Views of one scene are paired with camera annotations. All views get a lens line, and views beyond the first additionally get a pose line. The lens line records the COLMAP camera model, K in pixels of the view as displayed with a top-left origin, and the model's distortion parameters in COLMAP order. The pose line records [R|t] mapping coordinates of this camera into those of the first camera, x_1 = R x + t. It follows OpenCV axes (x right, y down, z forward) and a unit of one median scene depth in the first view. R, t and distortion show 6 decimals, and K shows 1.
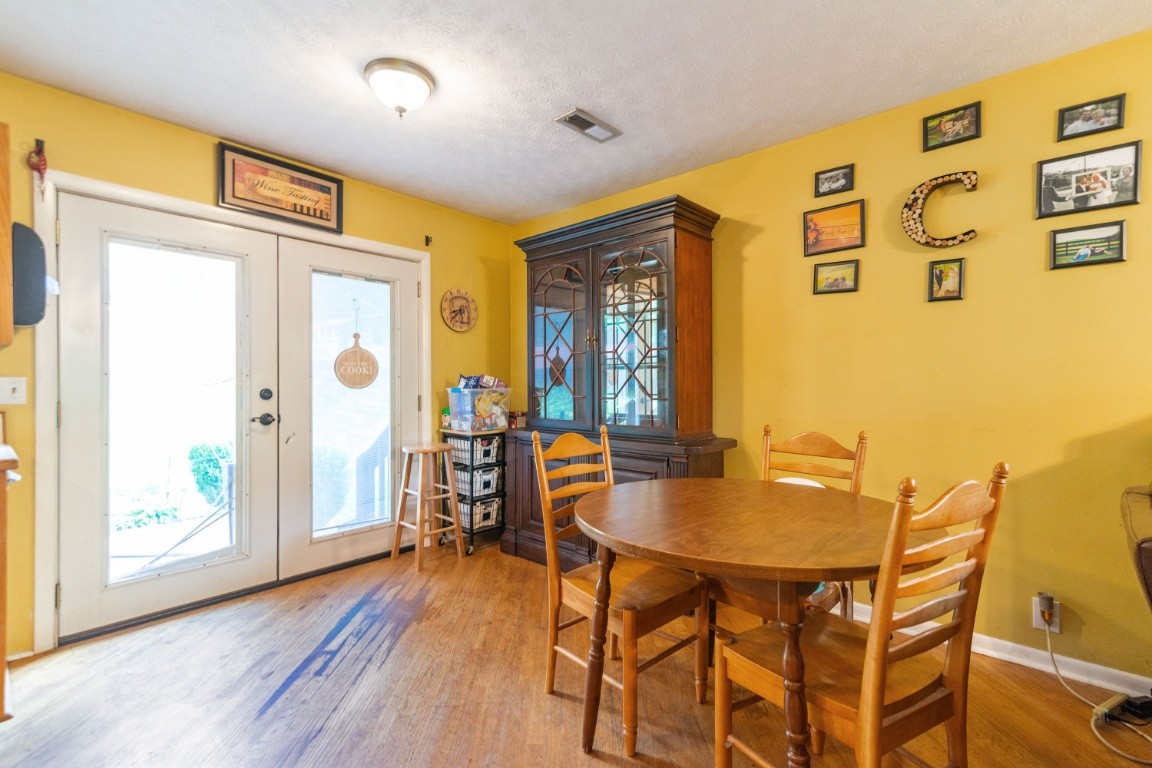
lens RADIAL K [[519.4, 0, 571.8], [0, 519.4, 386.0], [0, 0, 1]] dist [0.013770, -0.000745]
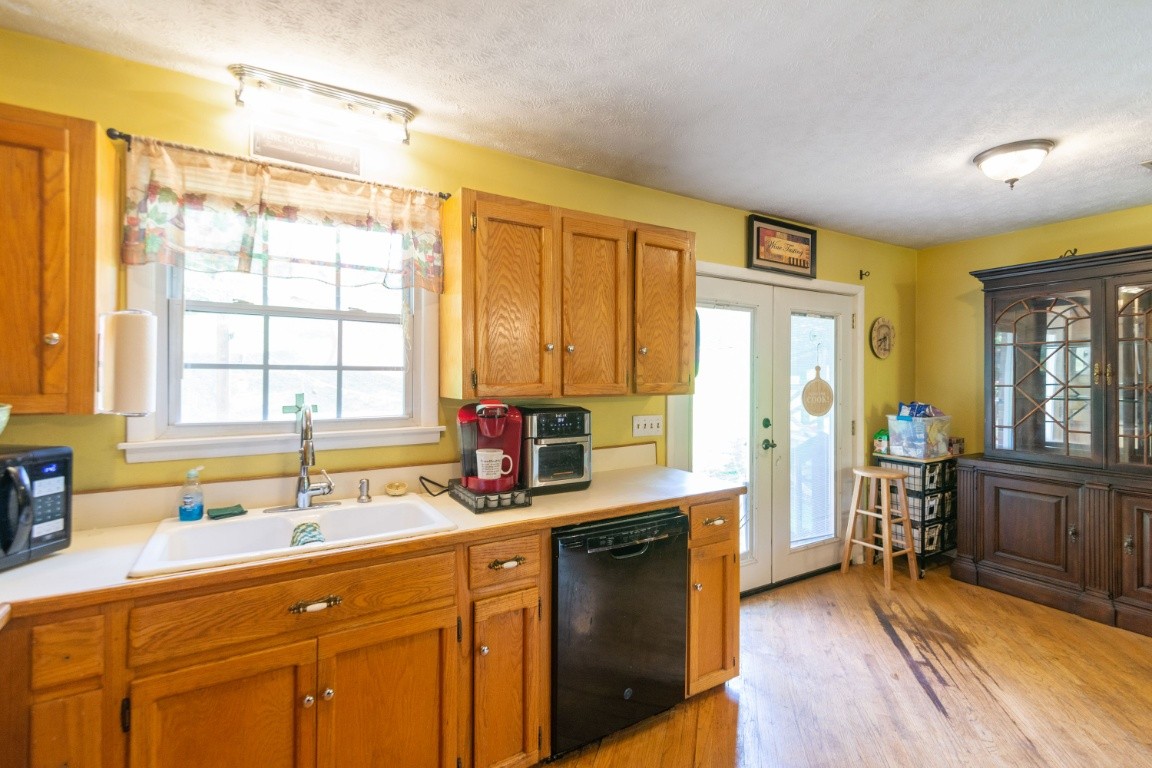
lens RADIAL K [[525.0, 0, 572.2], [0, 525.0, 377.9], [0, 0, 1]] dist [0.013782, -0.000487]
pose [[0.955108, 0.004483, -0.296224, -0.704164], [-0.004932, 0.999988, -0.000771, -0.088420], [0.296217, 0.002197, 0.955118, -0.272385]]
